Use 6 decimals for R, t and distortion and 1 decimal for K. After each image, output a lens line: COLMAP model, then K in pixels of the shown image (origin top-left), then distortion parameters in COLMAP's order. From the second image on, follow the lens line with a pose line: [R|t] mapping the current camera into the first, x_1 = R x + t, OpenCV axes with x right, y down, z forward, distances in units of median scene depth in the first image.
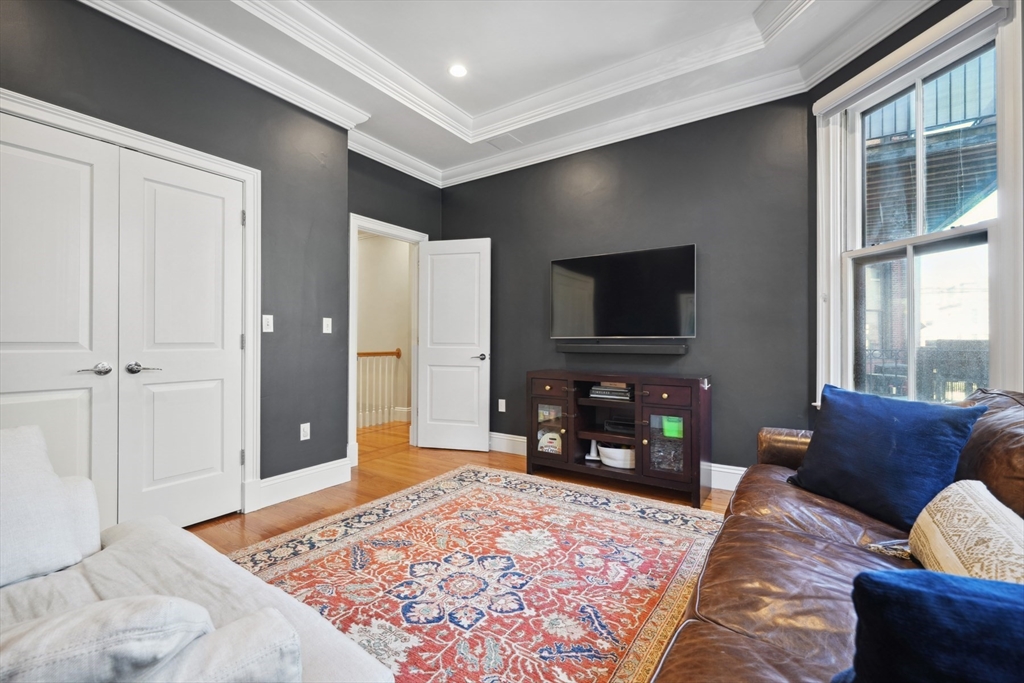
lens RADIAL K [[432.6, 0, 516.5], [0, 432.6, 340.1], [0, 0, 1]] dist [-0.000381, -0.000008]
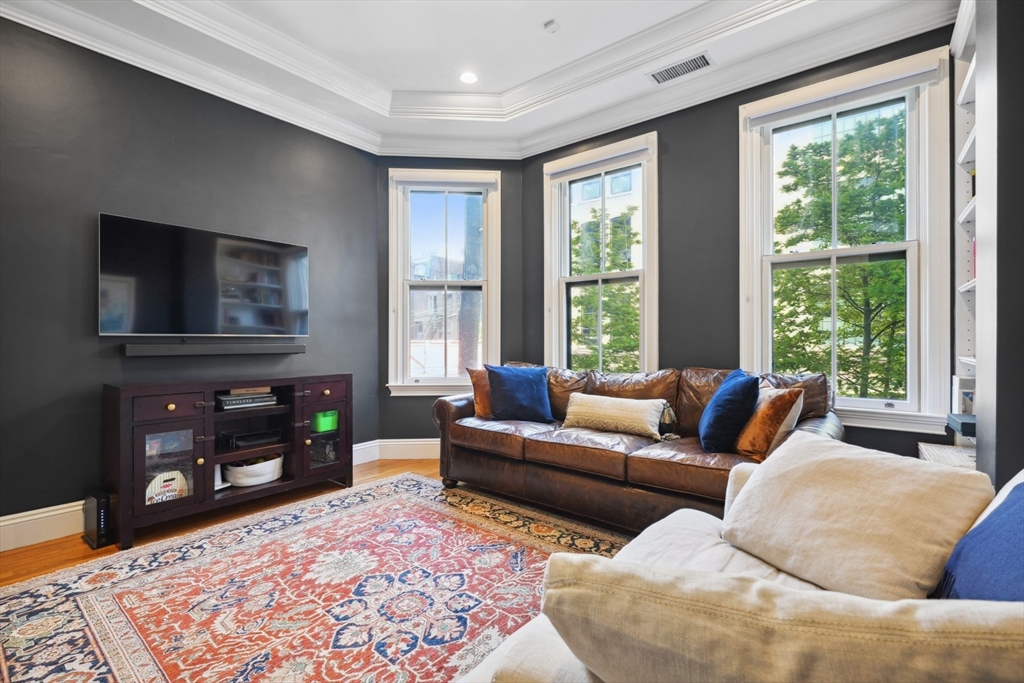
lens RADIAL K [[449.9, 0, 508.3], [0, 449.9, 340.2], [0, 0, 1]] dist [0.000551, -0.000401]
pose [[0.098222, 0.001070, 0.995164, -0.928880], [-0.001450, 0.999999, -0.000933, 0.005489], [-0.995163, -0.001351, 0.098223, 0.614764]]
